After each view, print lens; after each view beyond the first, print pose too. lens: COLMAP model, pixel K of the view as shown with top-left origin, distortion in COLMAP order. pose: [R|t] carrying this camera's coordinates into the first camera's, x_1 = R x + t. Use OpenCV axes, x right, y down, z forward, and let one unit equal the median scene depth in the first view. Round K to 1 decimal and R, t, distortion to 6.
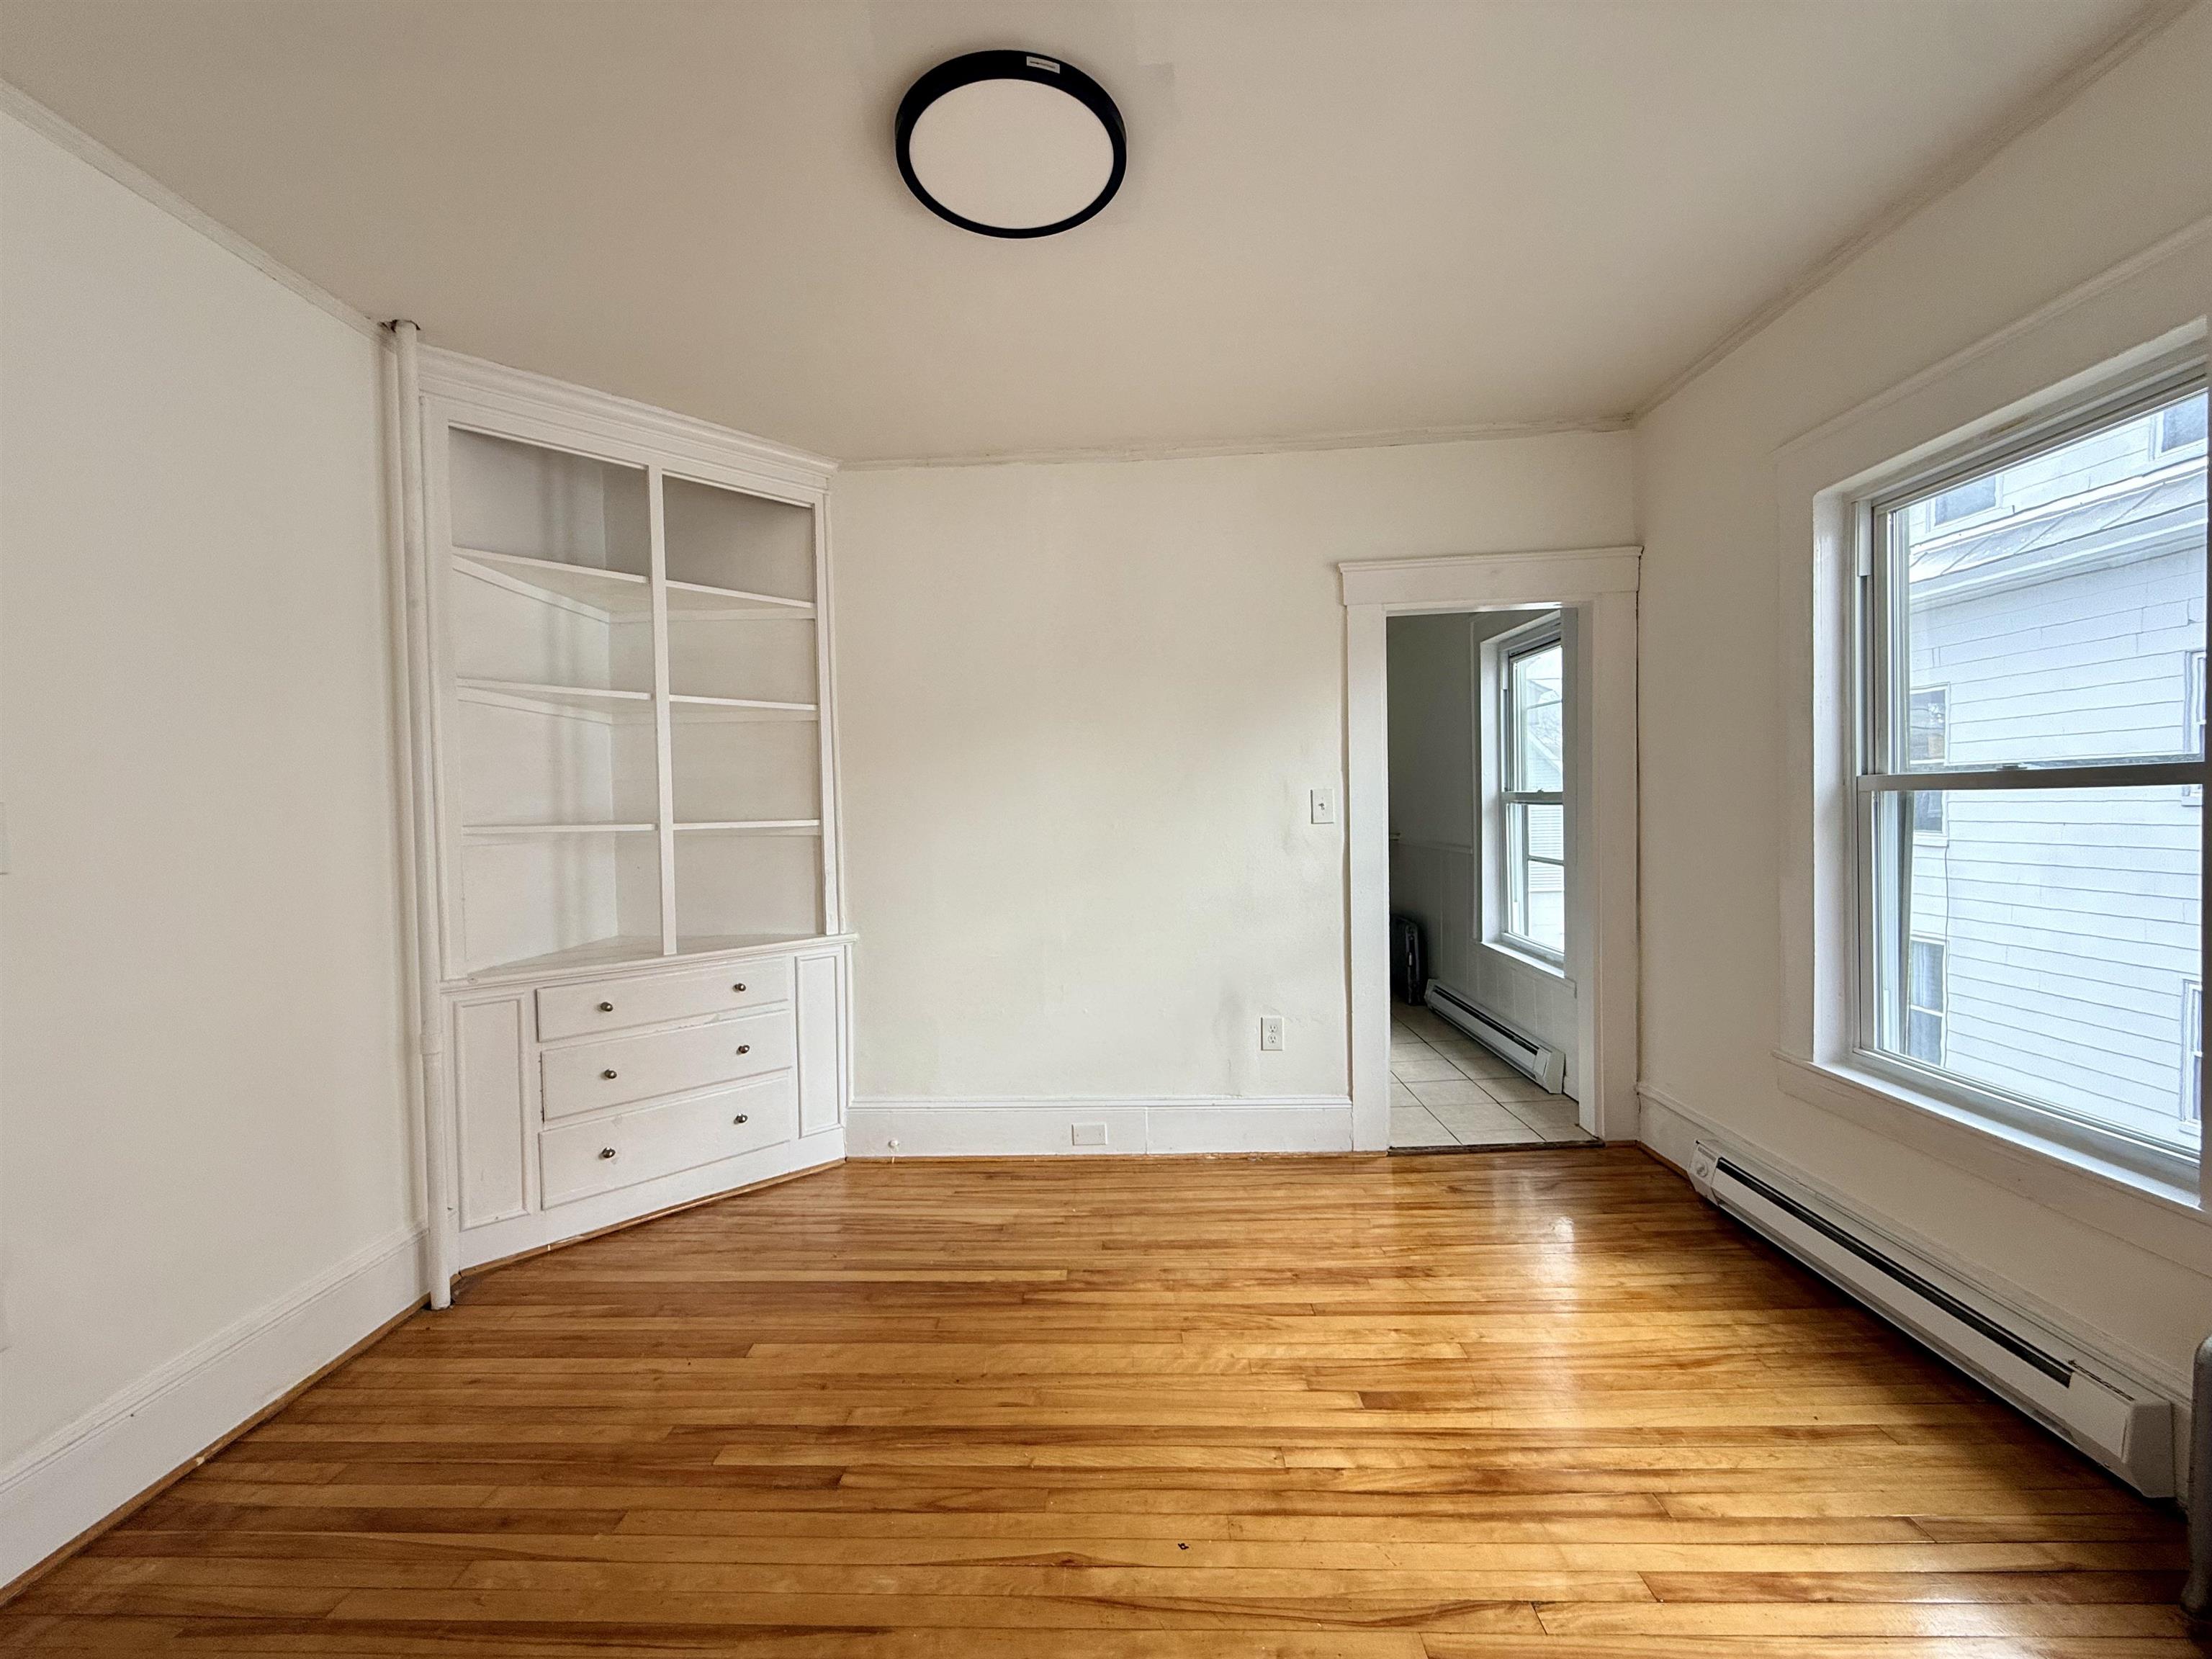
lens RADIAL K [[881.9, 0, 1096.7], [0, 881.9, 827.9], [0, 0, 1]] dist [-0.000408, 0.000074]
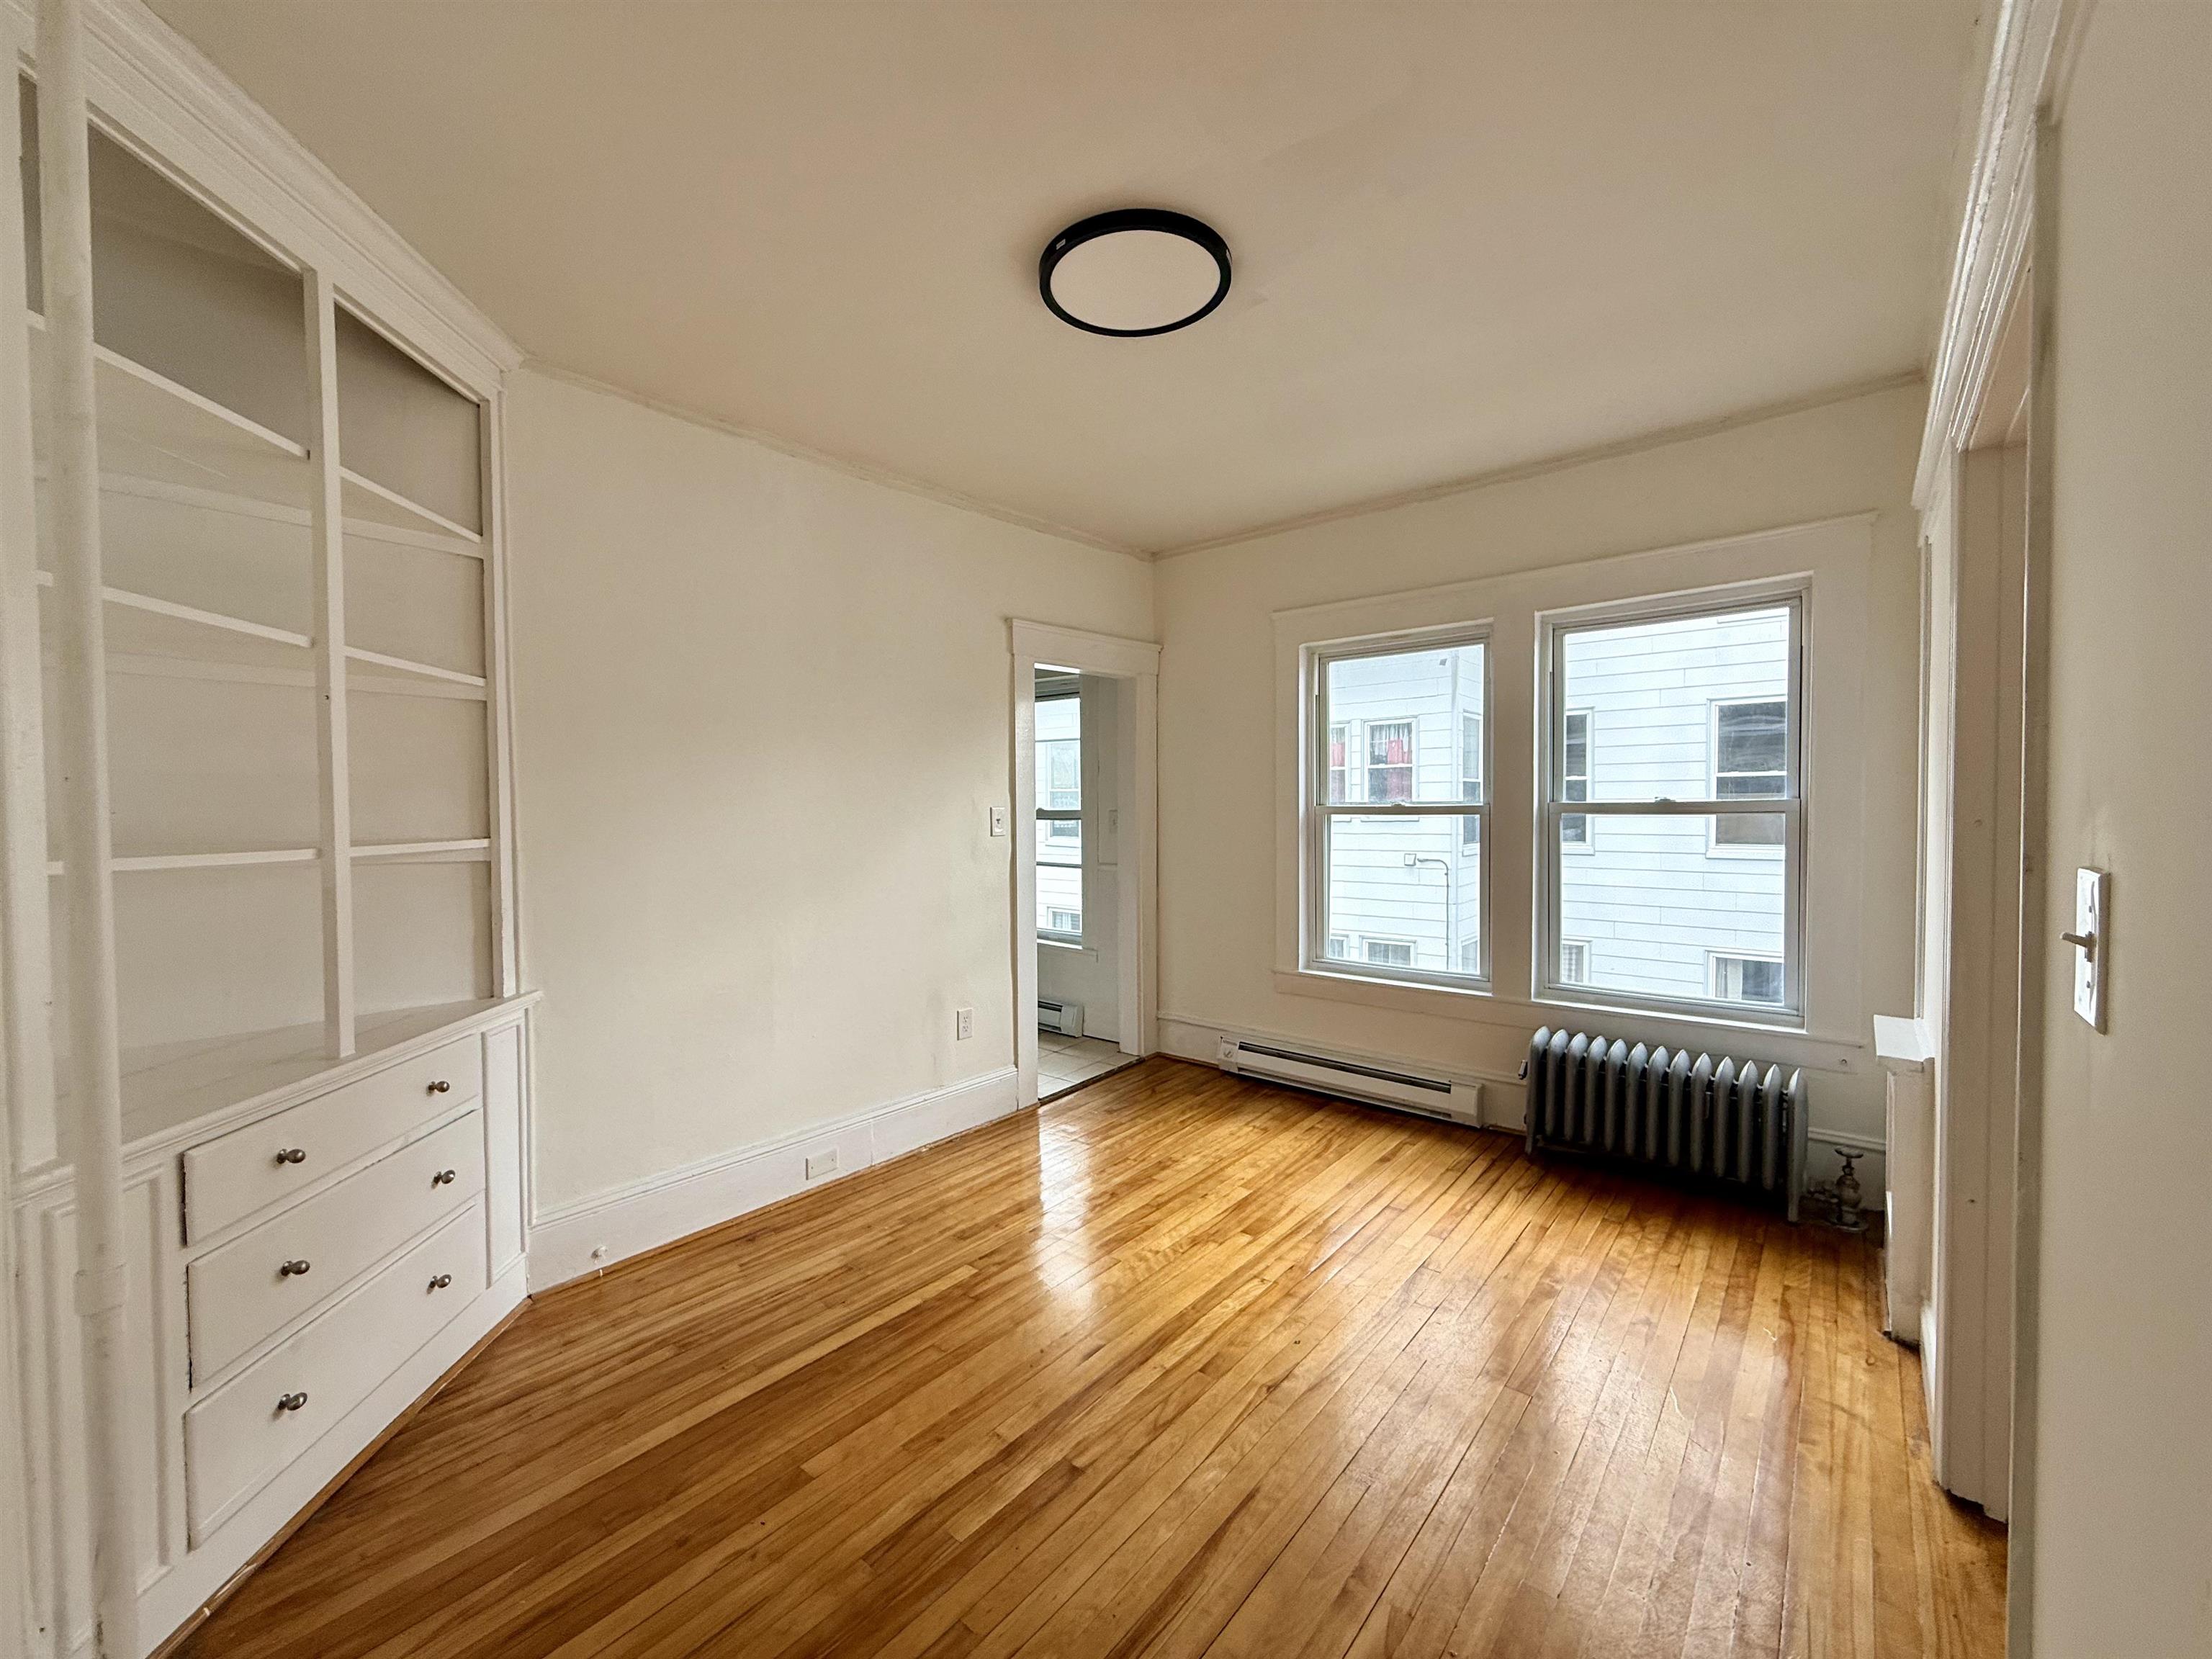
lens RADIAL K [[881.9, 0, 1096.7], [0, 881.9, 827.9], [0, 0, 1]] dist [-0.000408, 0.000074]
pose [[0.620994, -0.002992, 0.783810, -0.786321], [0.012542, 0.999903, -0.006120, -0.009980], [-0.783715, 0.013631, 0.620971, 0.228517]]
